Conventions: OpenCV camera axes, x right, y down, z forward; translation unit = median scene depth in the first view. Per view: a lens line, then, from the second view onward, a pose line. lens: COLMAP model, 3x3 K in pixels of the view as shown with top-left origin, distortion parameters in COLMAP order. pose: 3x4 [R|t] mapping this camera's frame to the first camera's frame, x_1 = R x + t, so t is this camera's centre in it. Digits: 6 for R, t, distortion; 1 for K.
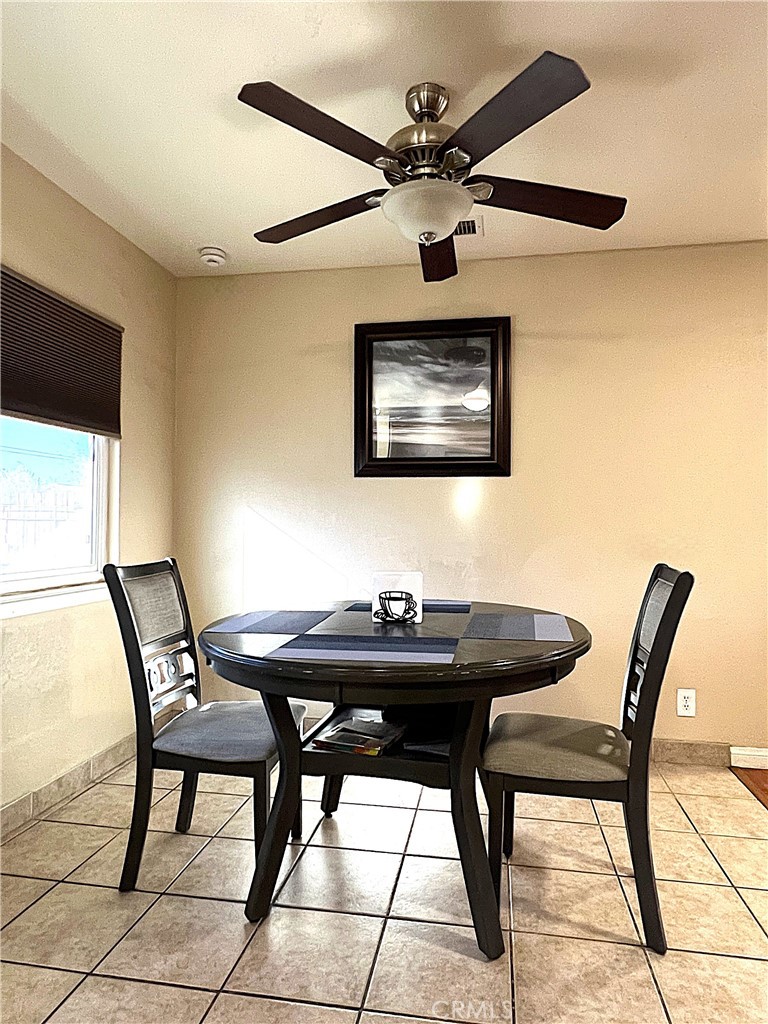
lens RADIAL K [[629.3, 0, 384.0], [0, 629.3, 512.0], [0, 0, 1]] dist [0.007961, 0.000269]
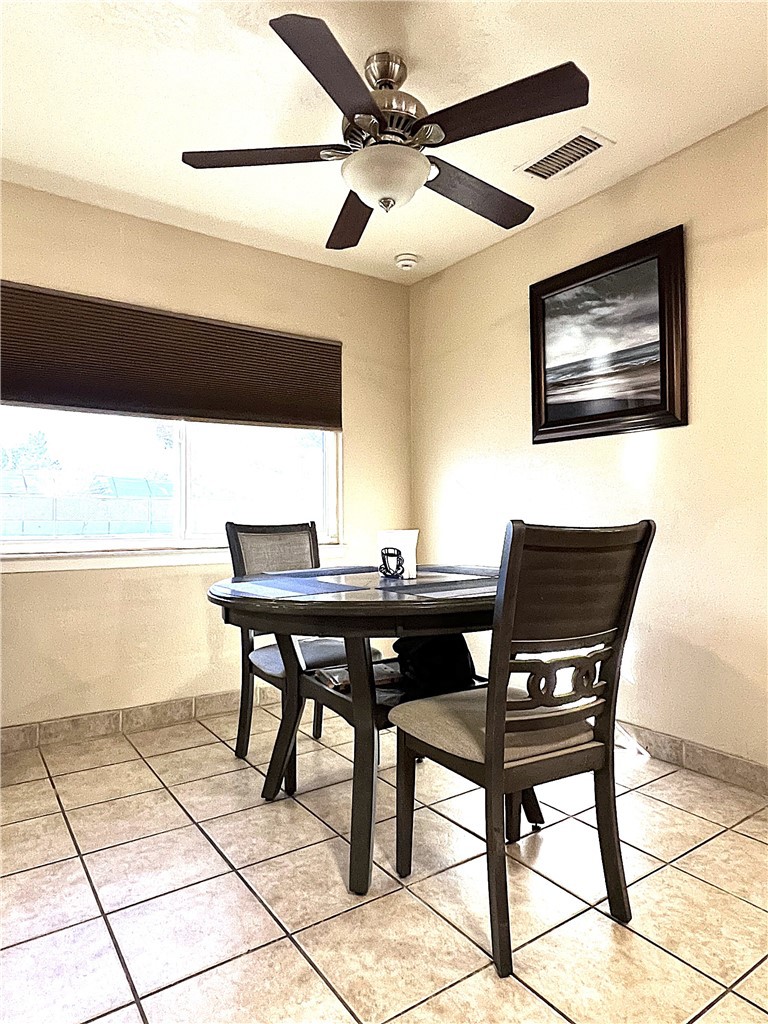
lens RADIAL K [[629.3, 0, 384.0], [0, 629.3, 512.0], [0, 0, 1]] dist [0.007961, 0.000269]
pose [[0.698069, -0.017570, -0.715815, 0.496706], [0.025876, 0.999665, 0.000698, 0.042272], [0.715562, -0.019009, 0.698290, 0.167112]]
